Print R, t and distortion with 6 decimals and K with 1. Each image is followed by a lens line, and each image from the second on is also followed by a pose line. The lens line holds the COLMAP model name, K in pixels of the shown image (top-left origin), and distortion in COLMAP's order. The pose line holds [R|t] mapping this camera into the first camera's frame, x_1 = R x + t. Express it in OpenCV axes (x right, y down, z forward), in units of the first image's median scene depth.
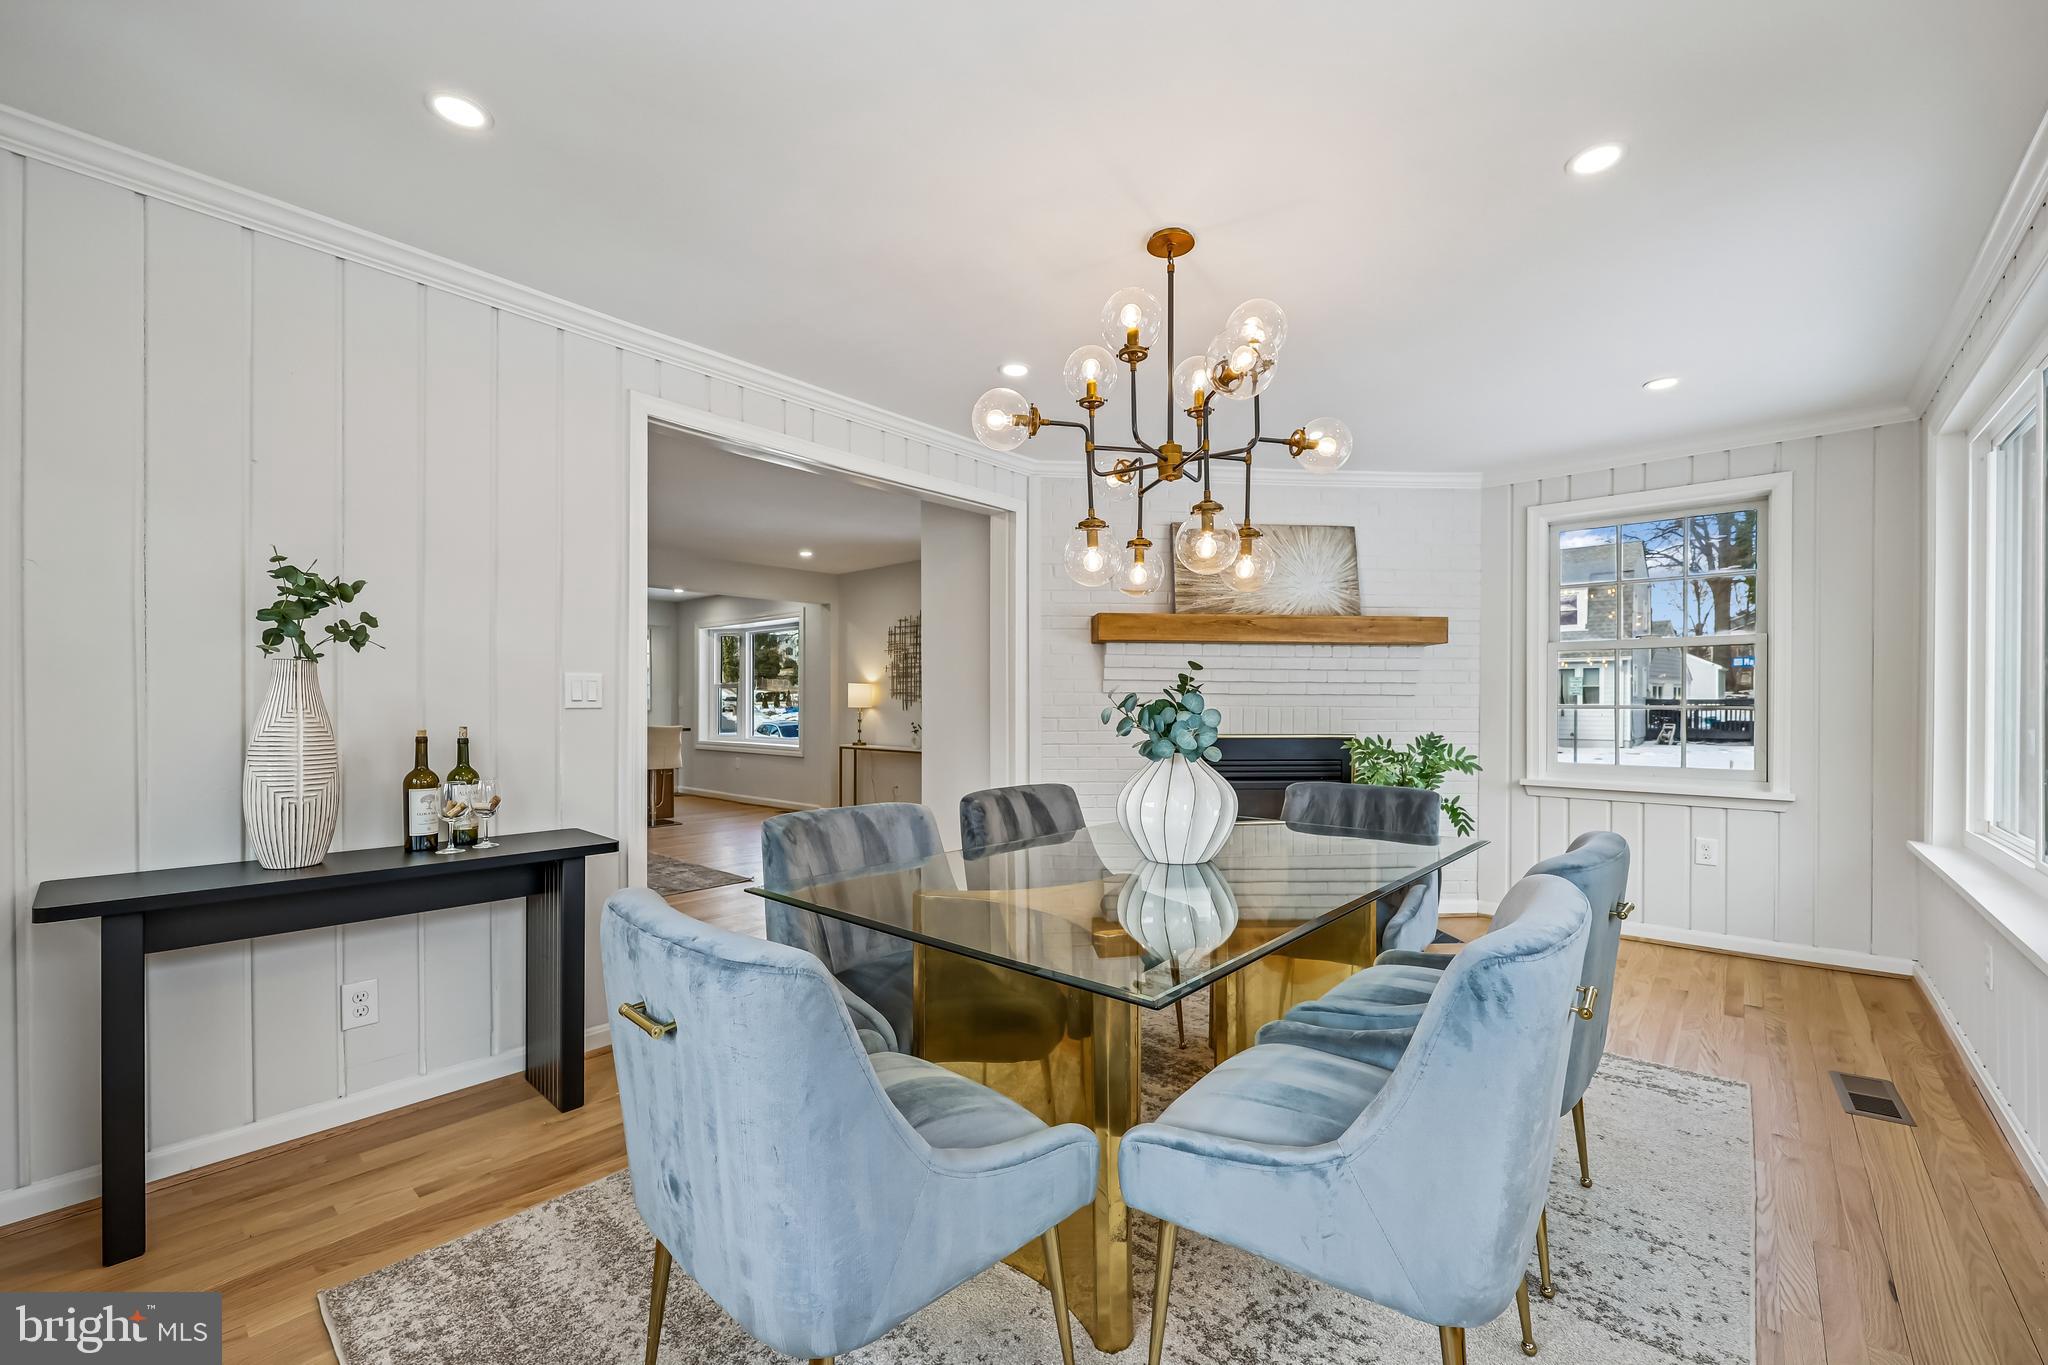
lens RADIAL K [[845.7, 0, 1032.8], [0, 845.7, 694.6], [0, 0, 1]] dist [0.001443, 0.000206]
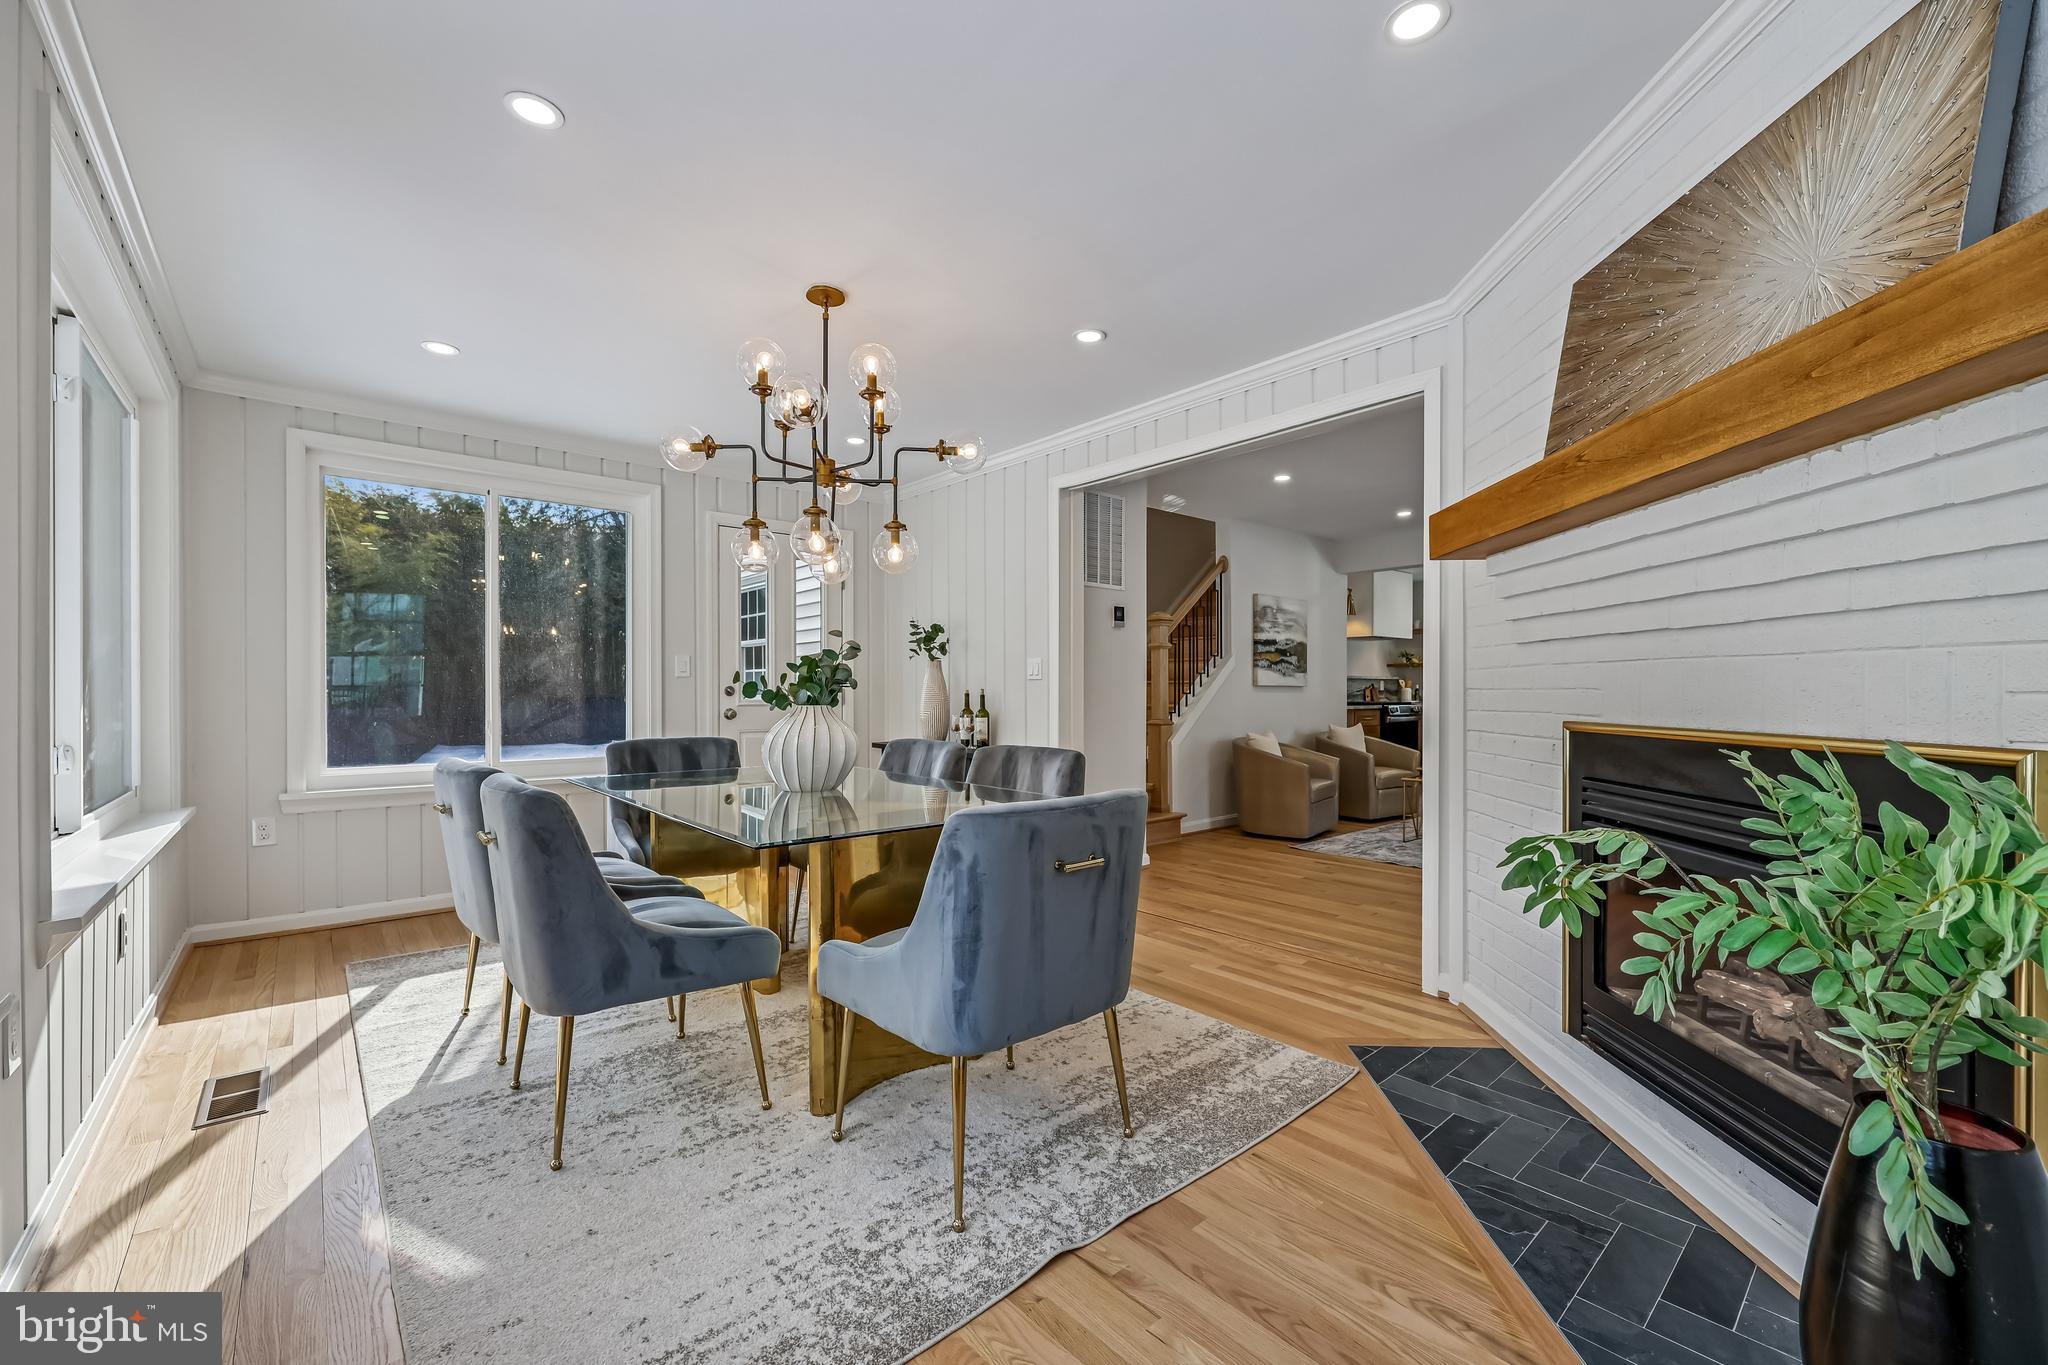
lens RADIAL K [[824.4, 0, 1030.2], [0, 824.4, 706.7], [0, 0, 1]] dist [-0.001592, -0.000140]
pose [[-0.134519, 0.015452, -0.990791, 0.683928], [0.013942, 0.999809, 0.013699, 0.029898], [0.990813, -0.011971, -0.134709, 0.746429]]
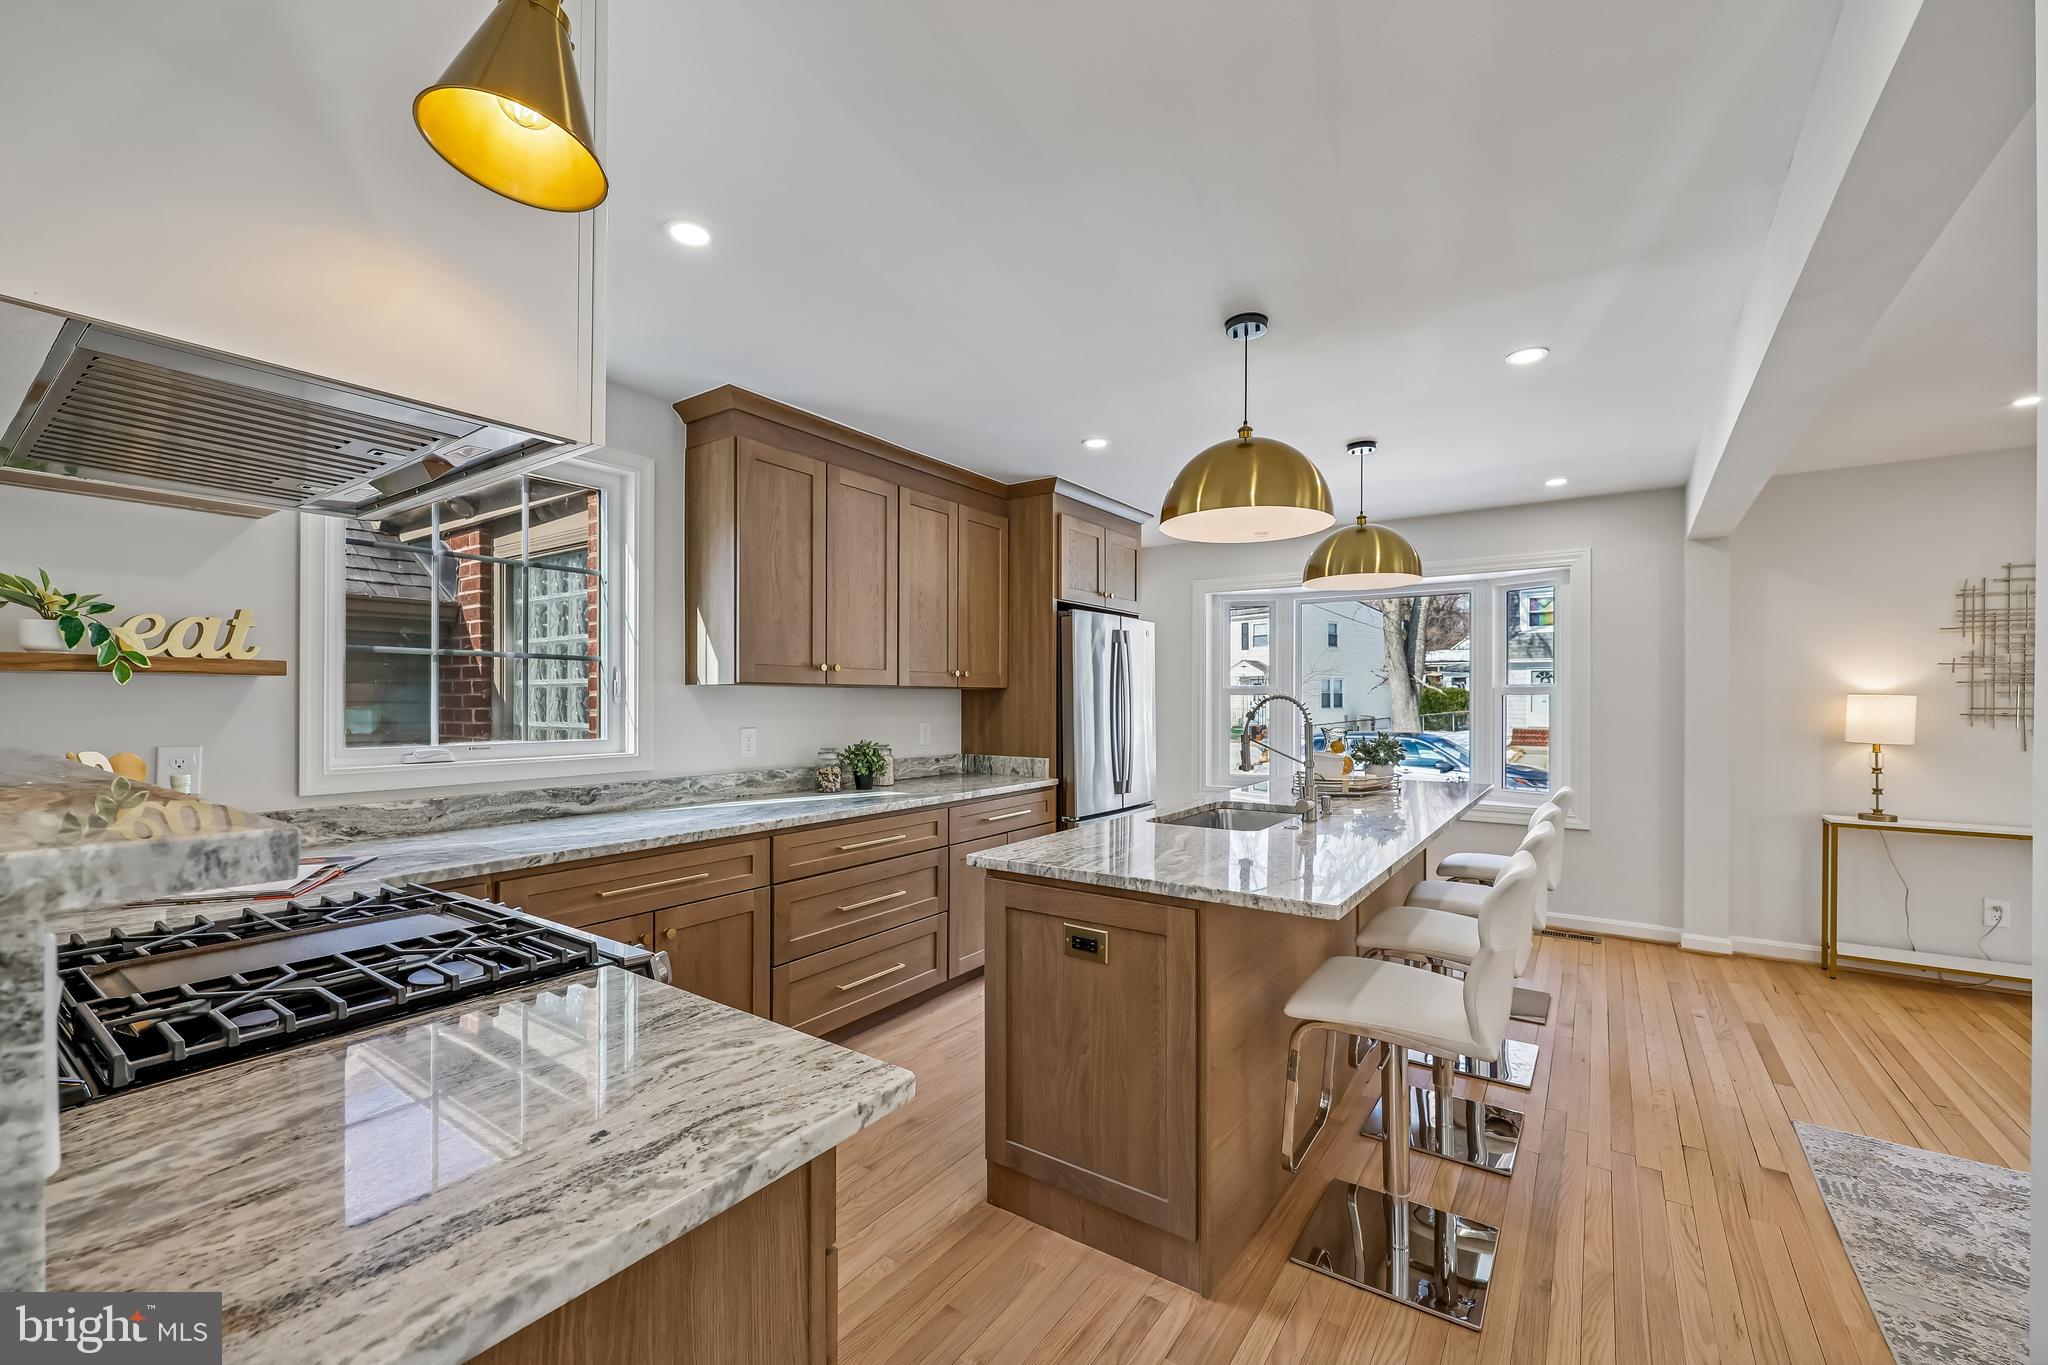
lens RADIAL K [[829.1, 0, 1034.8], [0, 829.1, 693.5], [0, 0, 1]] dist [0.000911, 0.000096]
pose [[0.993168, 0.001254, 0.116684, -1.343323], [-0.002007, 0.999978, 0.006340, -0.028336], [-0.116674, -0.006531, 0.993149, 1.034050]]
